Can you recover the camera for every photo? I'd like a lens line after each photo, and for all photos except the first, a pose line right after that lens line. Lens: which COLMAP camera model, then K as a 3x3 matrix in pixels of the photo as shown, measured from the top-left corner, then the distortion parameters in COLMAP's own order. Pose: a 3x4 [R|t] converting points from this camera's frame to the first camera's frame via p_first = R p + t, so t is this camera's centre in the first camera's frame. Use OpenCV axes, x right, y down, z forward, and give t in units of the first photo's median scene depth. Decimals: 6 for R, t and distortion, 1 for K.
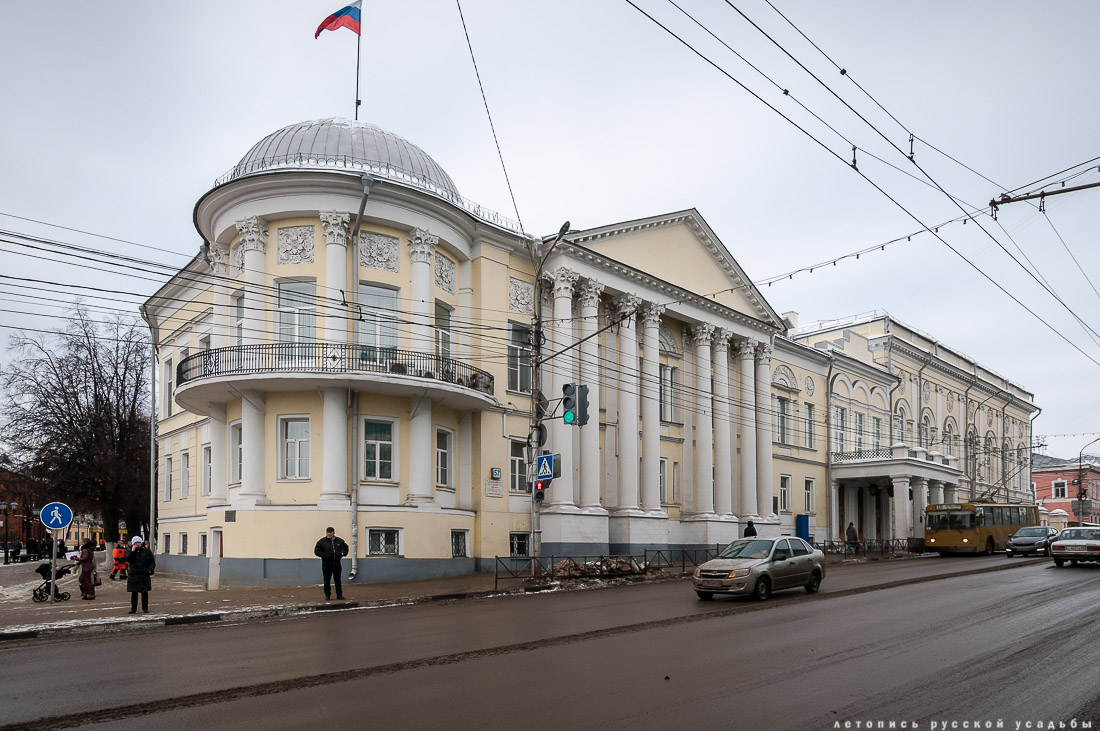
lens RADIAL K [[698.1, 0, 550.6], [0, 698.1, 451.1], [0, 0, 1]] dist [-0.001836, 0.000773]
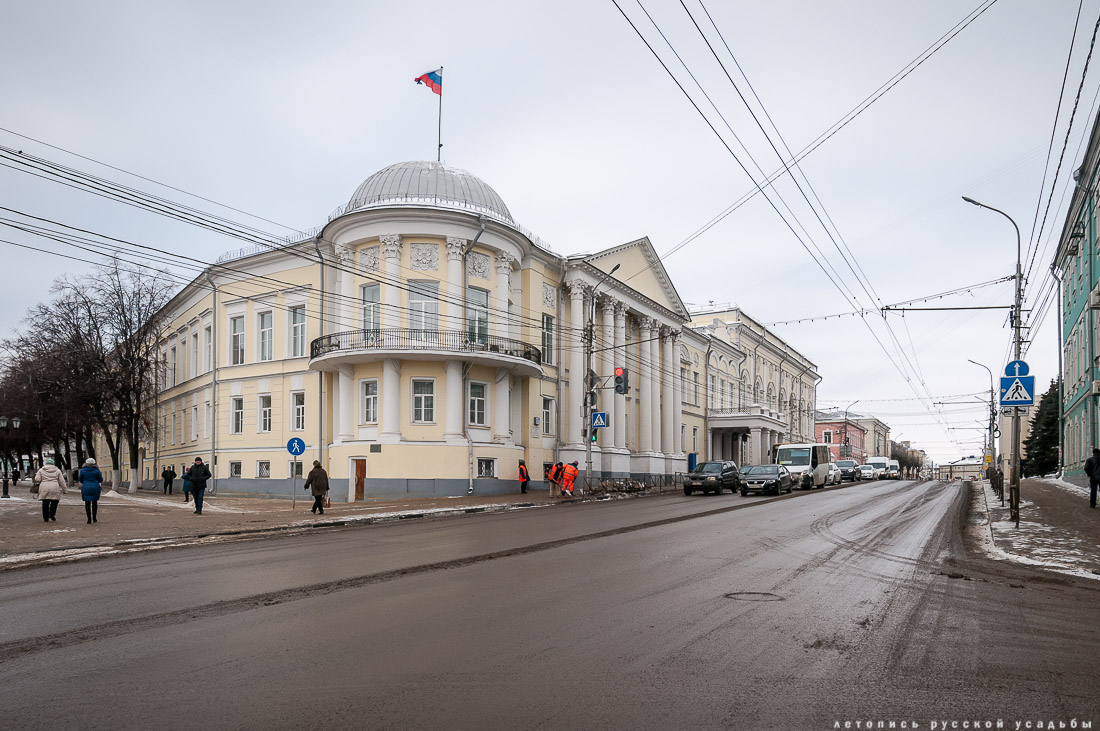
lens RADIAL K [[688.8, 0, 550.0], [0, 688.8, 365.5], [0, 0, 1]] dist [0.002385, 0.000289]
pose [[0.961219, 0.048715, 0.271448, -0.421257], [-0.039531, 0.998449, -0.039205, -0.026217], [-0.272937, 0.026955, 0.961654, -0.348901]]
